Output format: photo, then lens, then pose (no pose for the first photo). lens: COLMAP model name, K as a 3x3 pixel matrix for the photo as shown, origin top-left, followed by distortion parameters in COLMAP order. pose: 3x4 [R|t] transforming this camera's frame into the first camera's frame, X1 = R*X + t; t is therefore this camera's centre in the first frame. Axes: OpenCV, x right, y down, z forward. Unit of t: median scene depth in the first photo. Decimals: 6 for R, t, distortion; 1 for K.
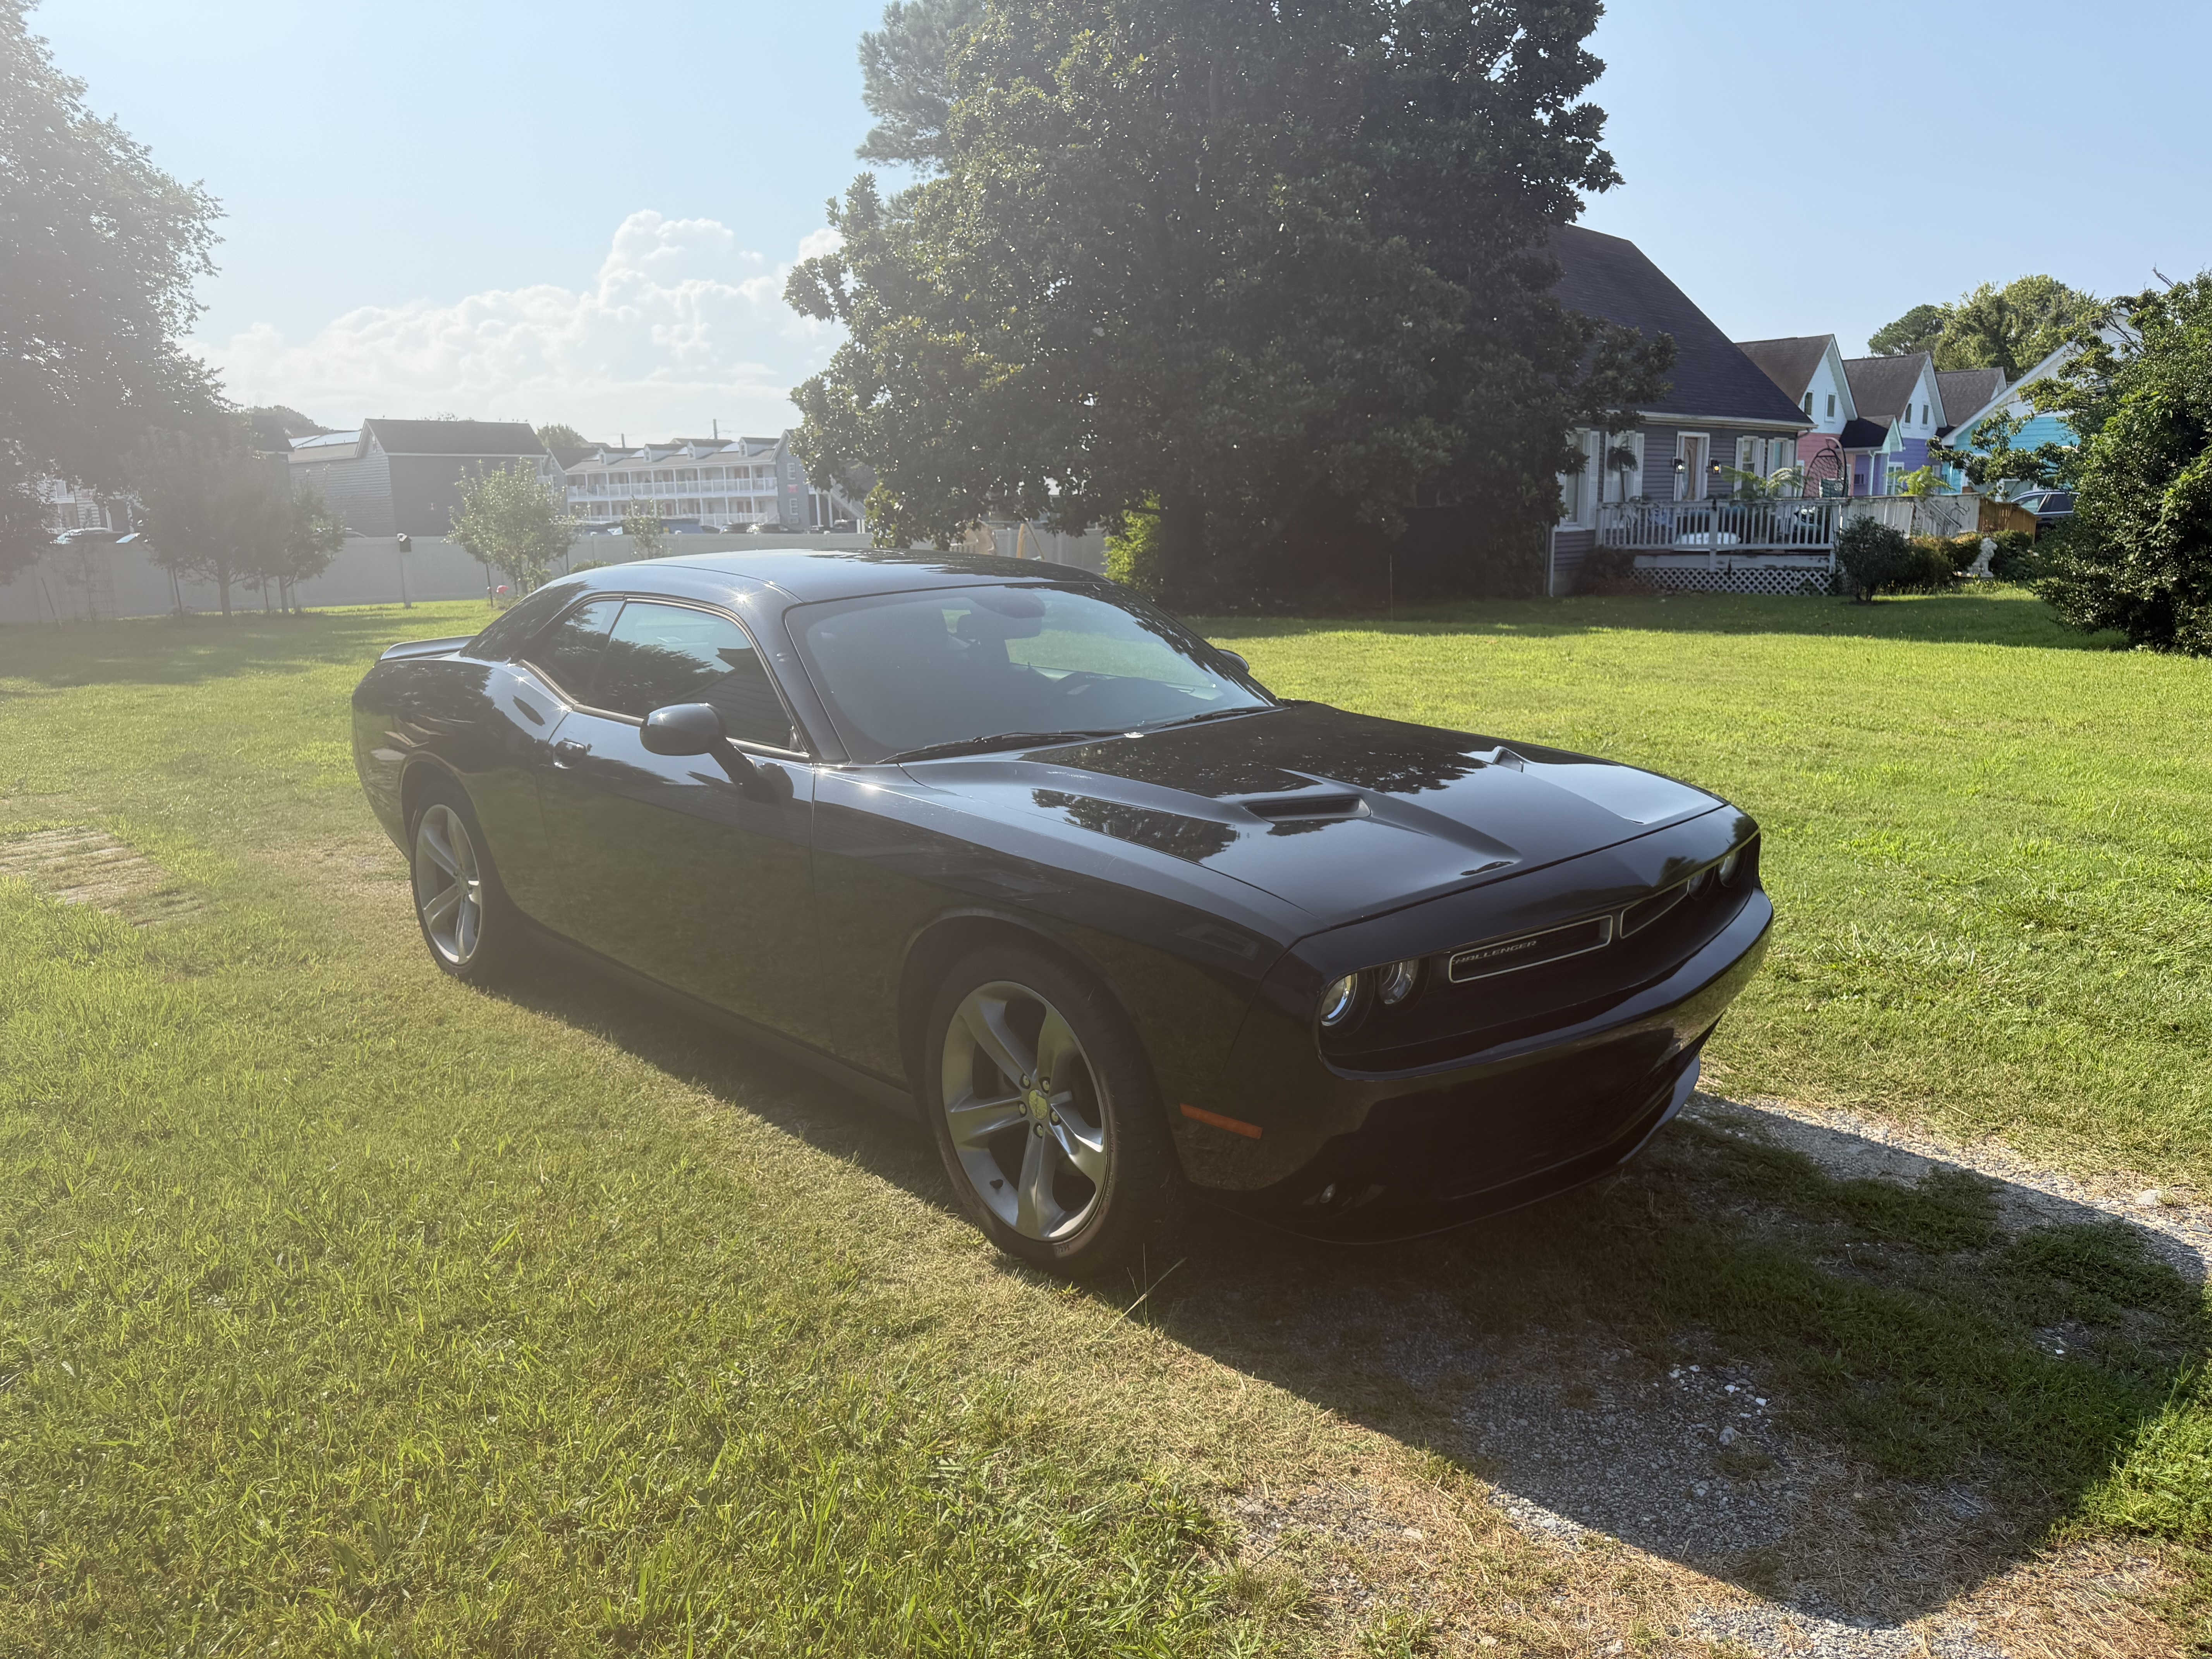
lens RADIAL K [[1543.4, 0, 1092.3], [0, 1543.4, 824.0], [0, 0, 1]] dist [-0.004950, -0.010628]
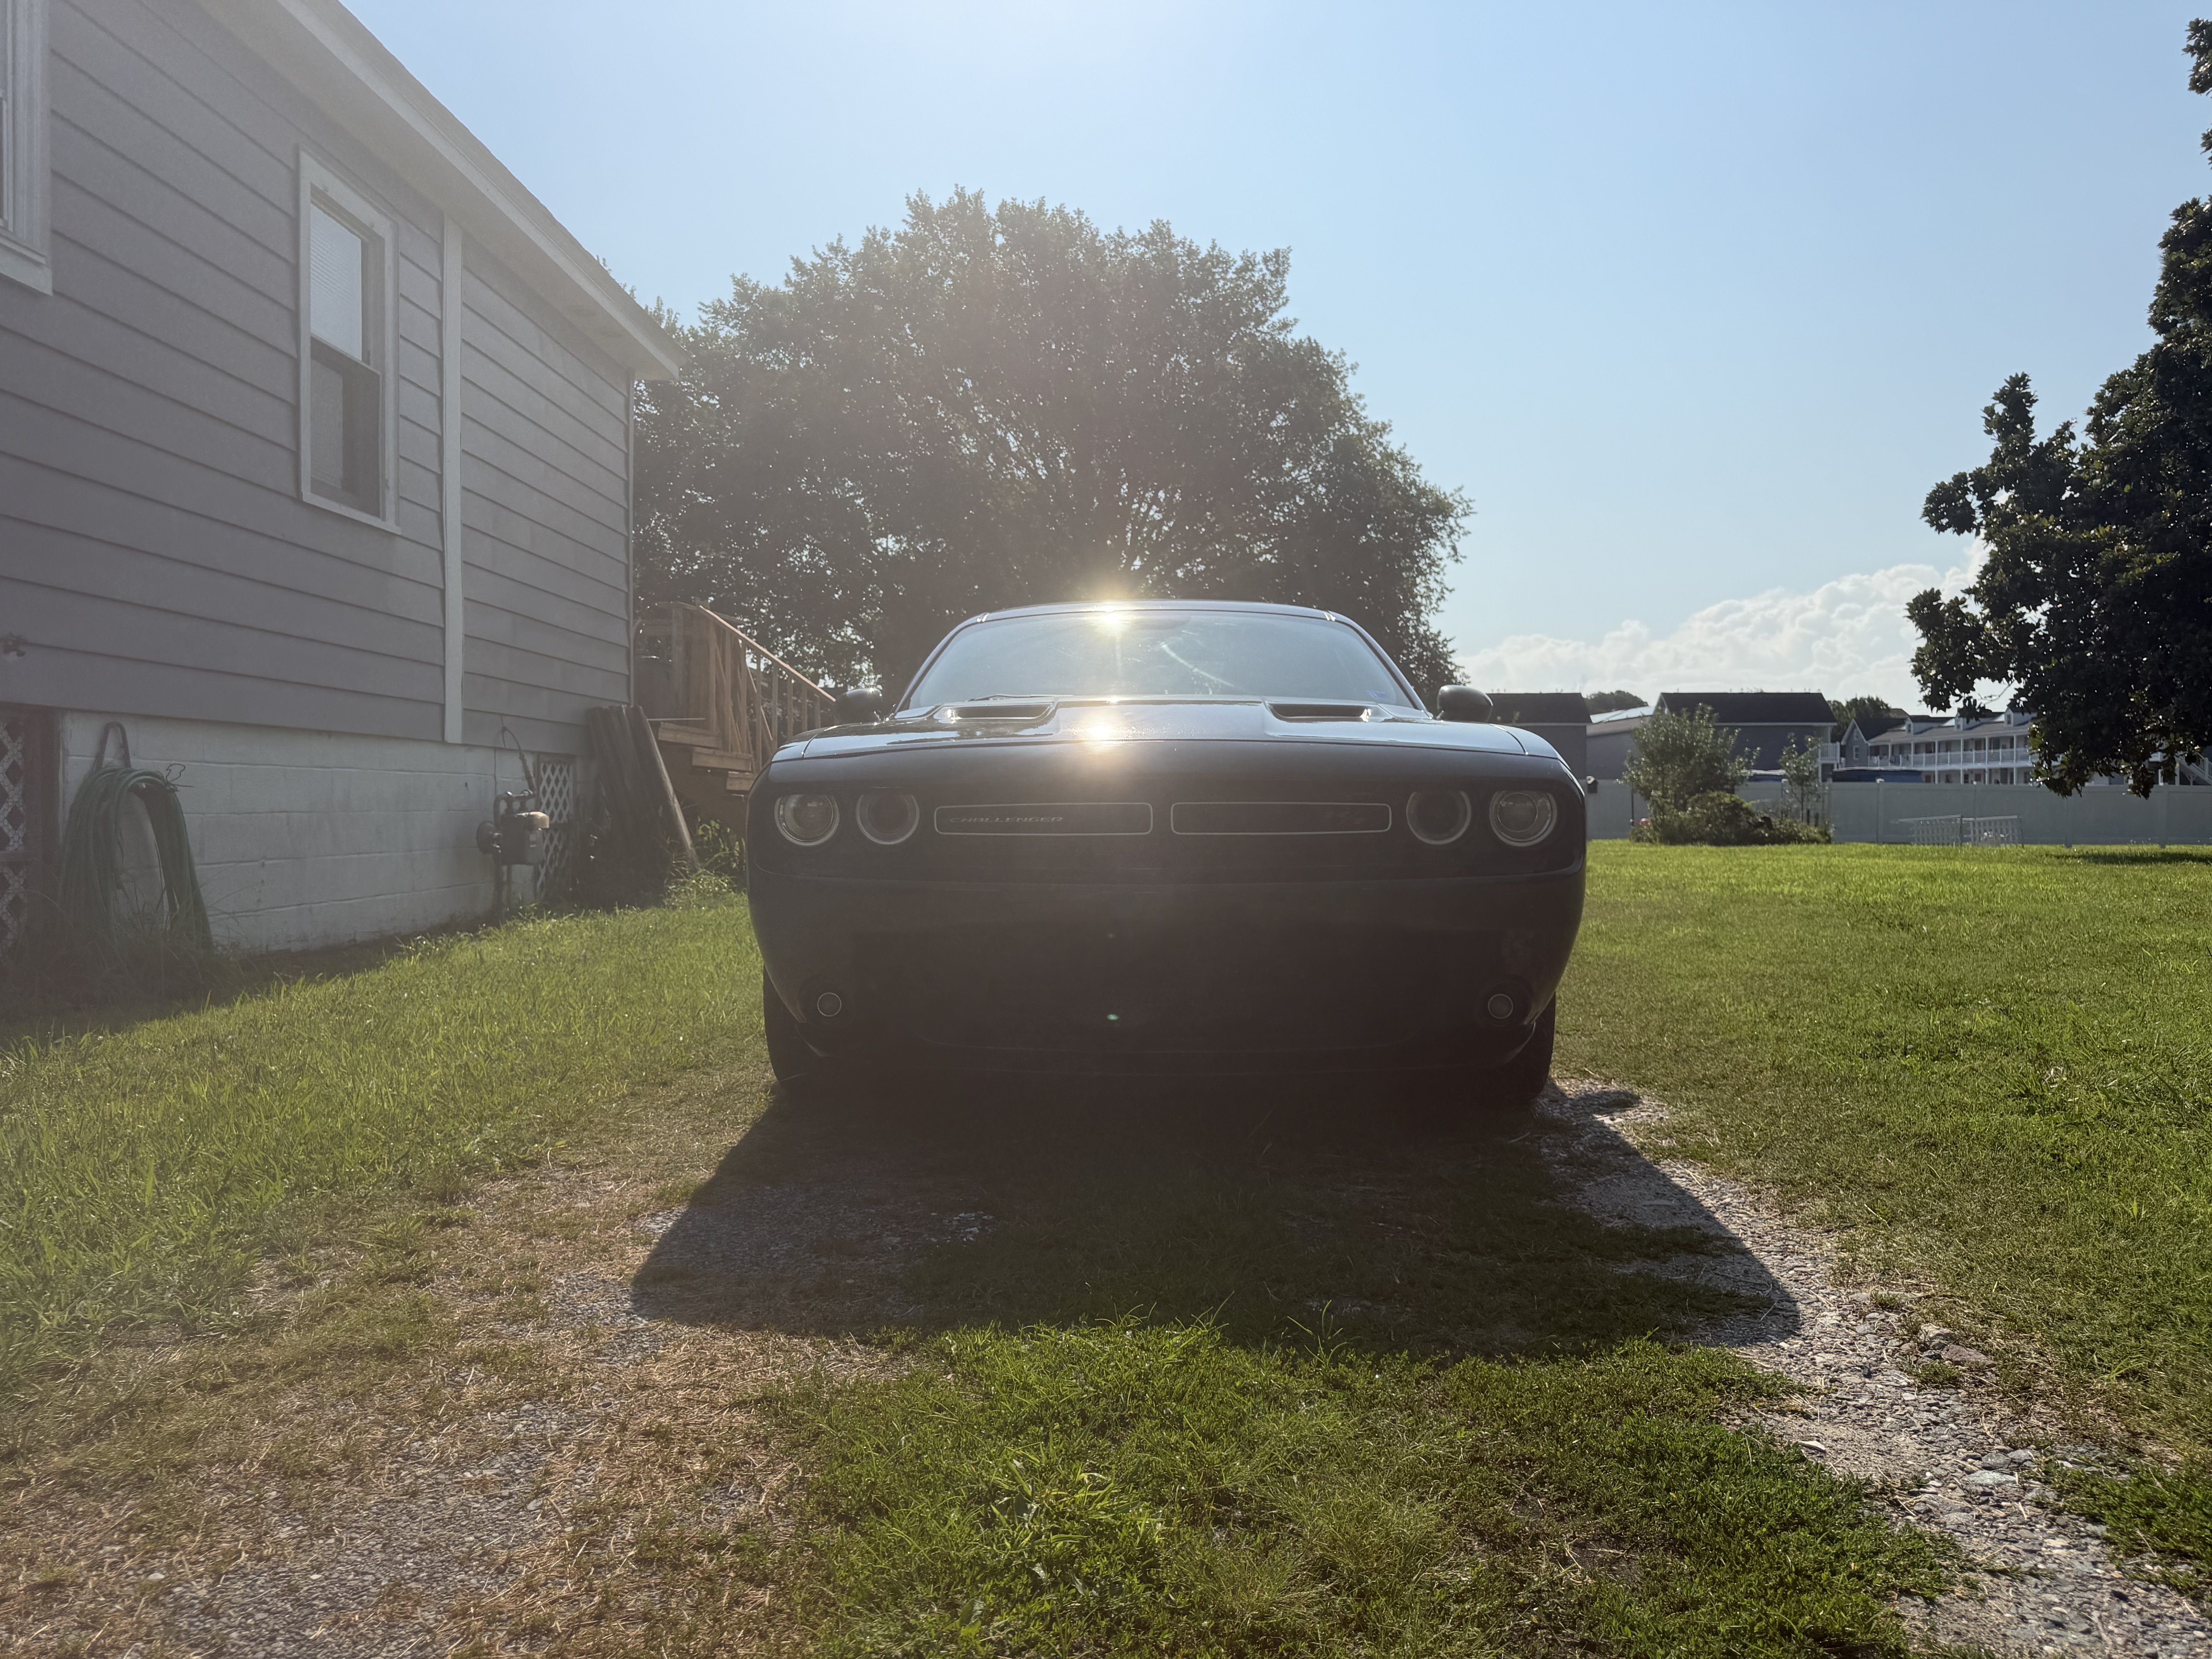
lens RADIAL K [[1543.4, 0, 1092.3], [0, 1543.4, 824.0], [0, 0, 1]] dist [-0.004950, -0.010628]
pose [[0.688873, 0.020717, -0.724586, 0.101602], [-0.149038, 0.982283, -0.113608, 0.018592], [0.709395, 0.186253, 0.679756, 0.030283]]
